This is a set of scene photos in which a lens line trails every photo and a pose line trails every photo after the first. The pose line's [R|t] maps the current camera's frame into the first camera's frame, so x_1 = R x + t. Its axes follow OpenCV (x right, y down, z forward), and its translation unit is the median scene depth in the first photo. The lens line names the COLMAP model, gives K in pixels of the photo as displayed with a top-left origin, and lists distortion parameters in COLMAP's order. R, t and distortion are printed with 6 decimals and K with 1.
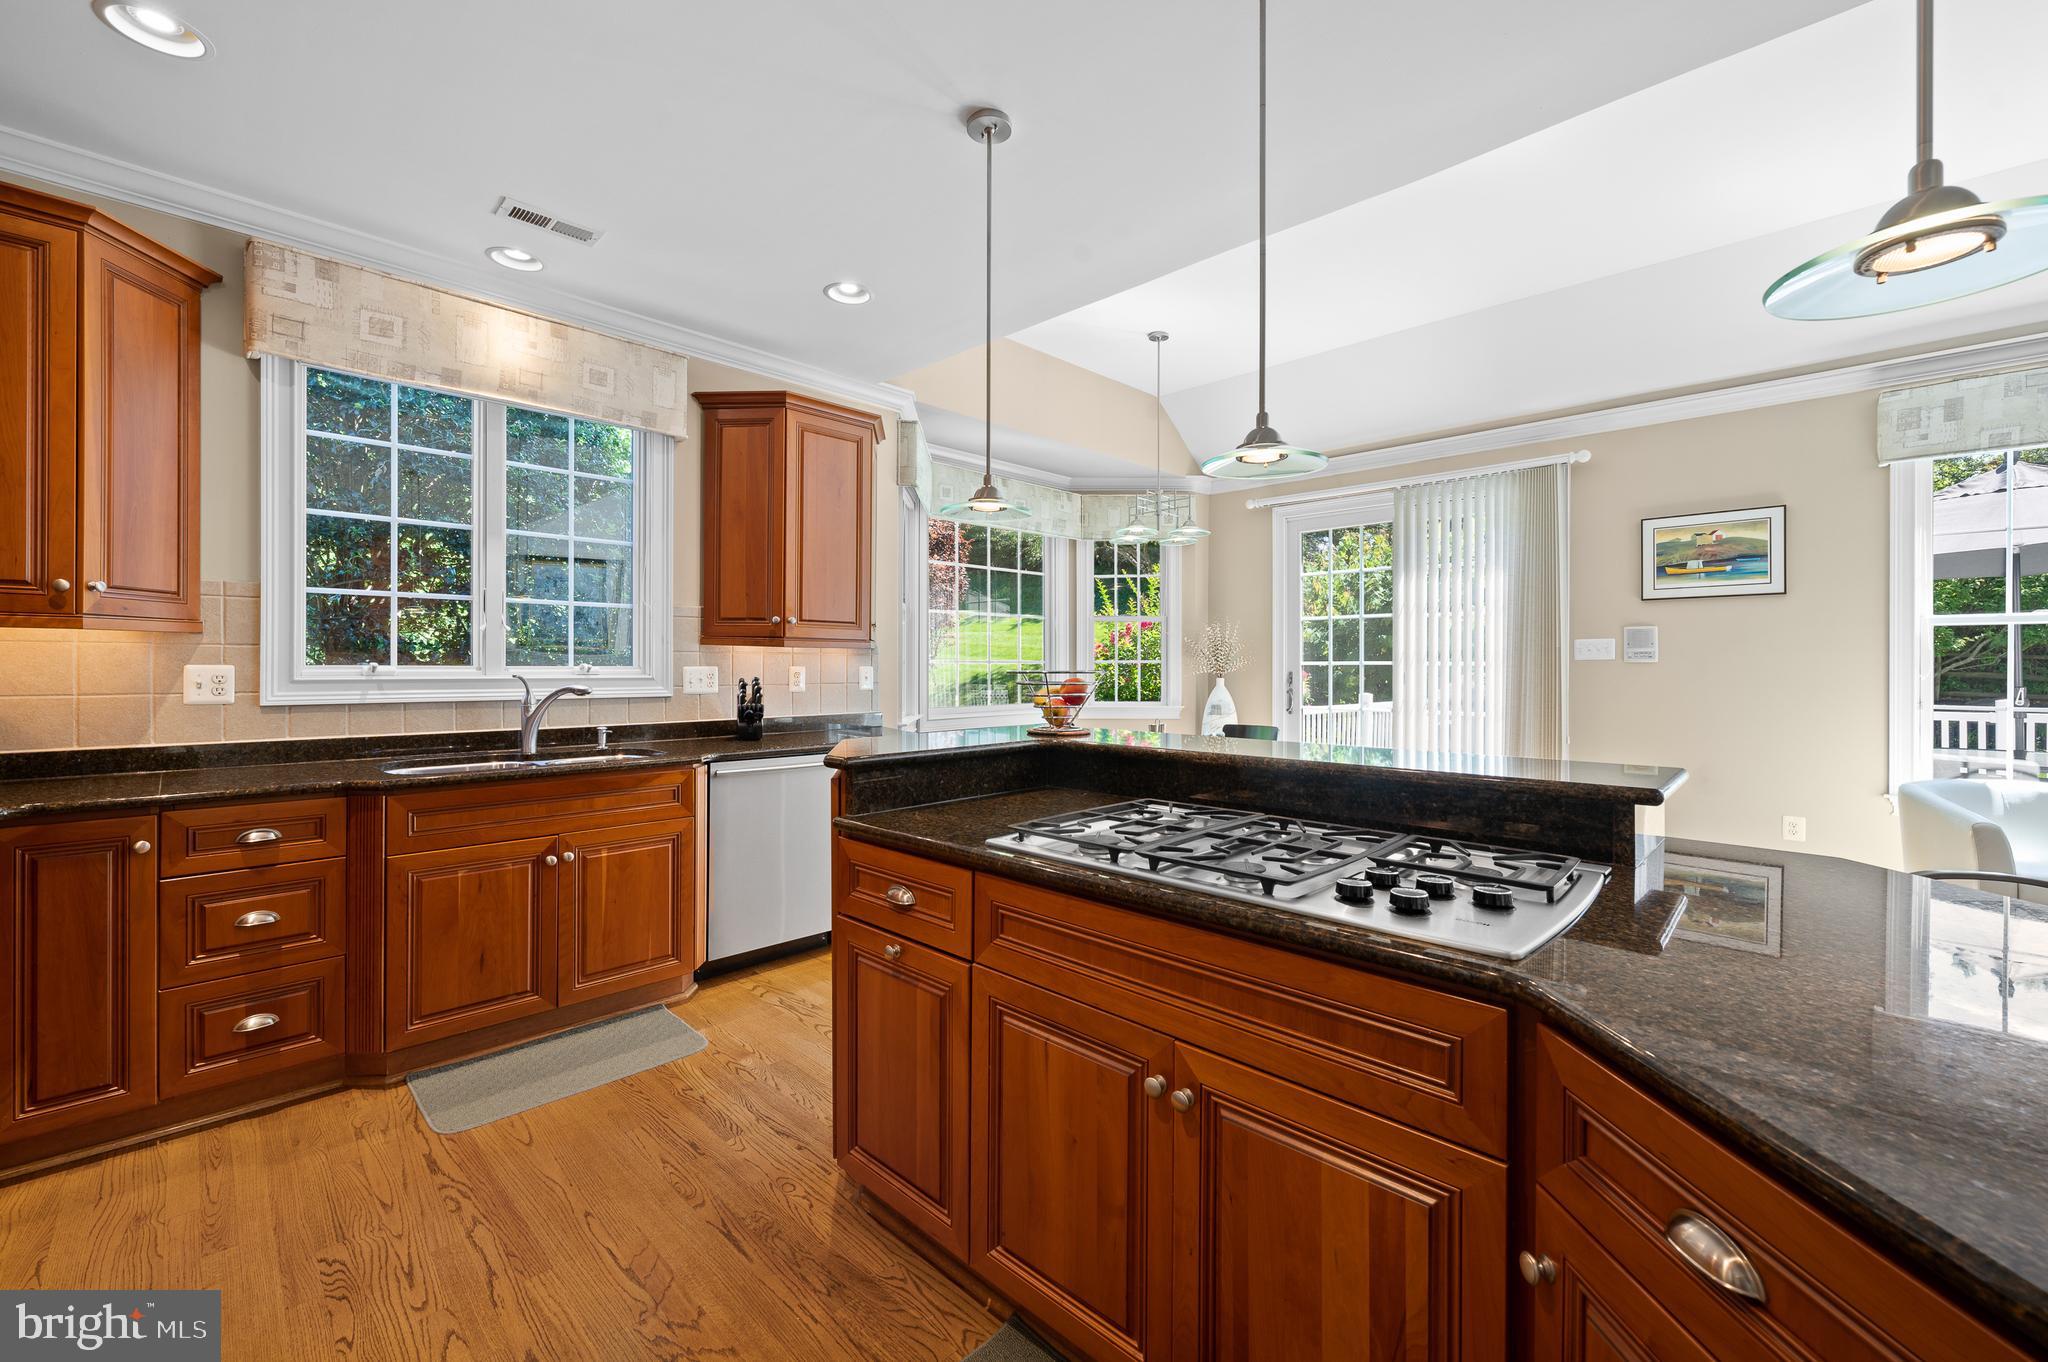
lens RADIAL K [[830.1, 0, 1027.2], [0, 830.1, 662.8], [0, 0, 1]] dist [-0.003517, 0.000794]
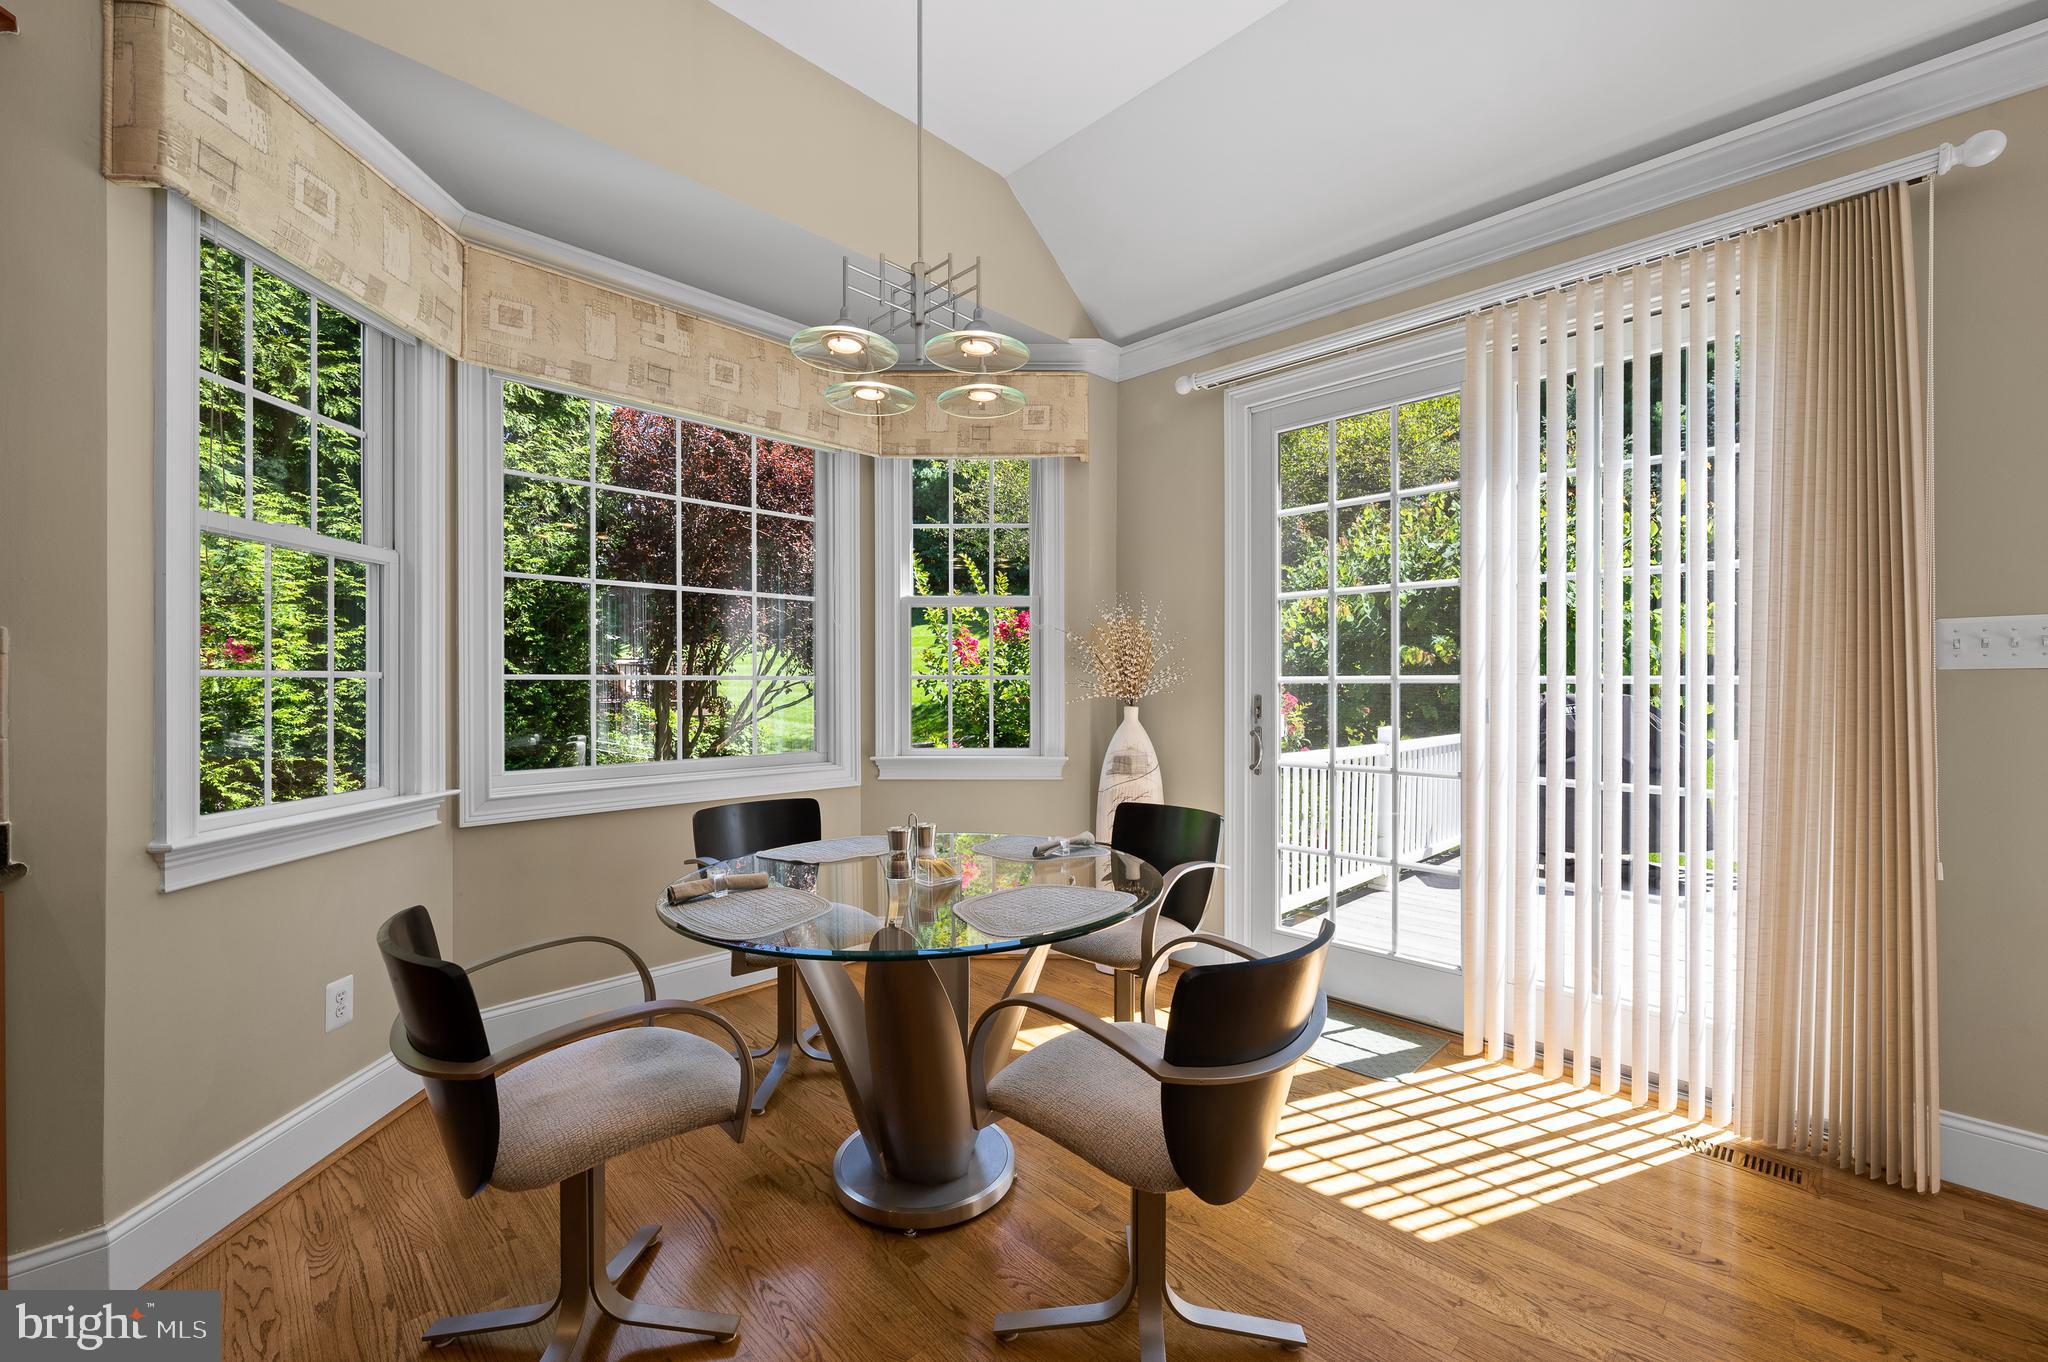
lens RADIAL K [[830.1, 0, 1017.5], [0, 830.1, 679.5], [0, 0, 1]] dist [-0.003517, 0.000794]
pose [[0.999927, -0.002793, -0.011763, 0.320209], [0.002784, 0.999996, -0.000773, 0.001371], [0.011765, 0.000740, 0.999931, 0.883001]]
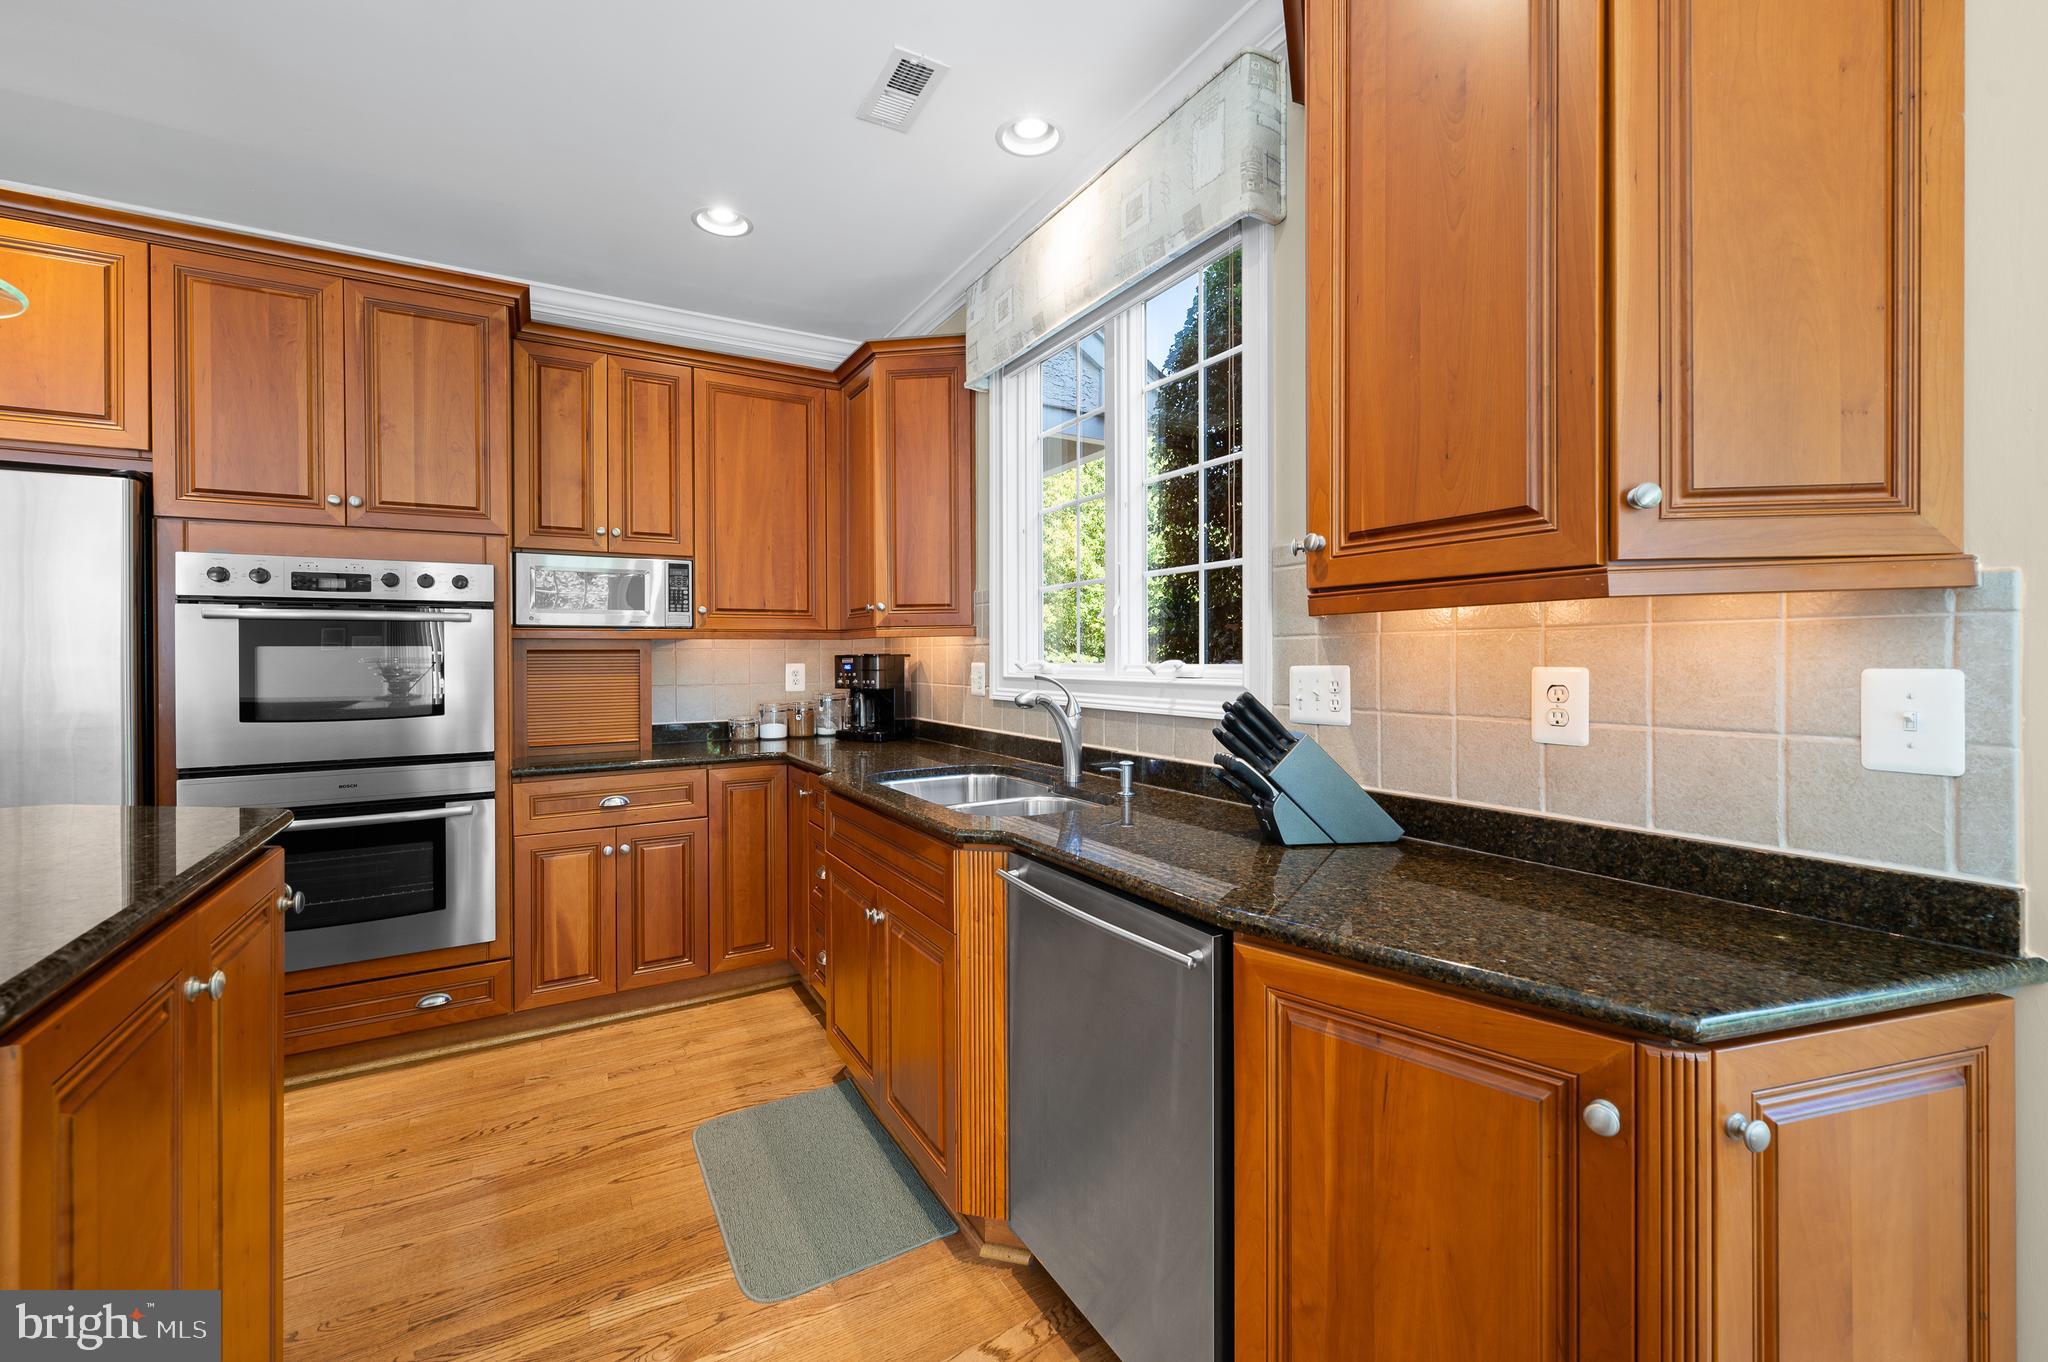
lens RADIAL K [[830.1, 0, 1030.7], [0, 830.1, 658.8], [0, 0, 1]] dist [-0.003517, 0.000794]
pose [[-0.252075, -0.002549, -0.967704, 0.115876], [0.006807, 0.999967, -0.004407, 0.001645], [0.967684, -0.007698, -0.252049, 1.080172]]
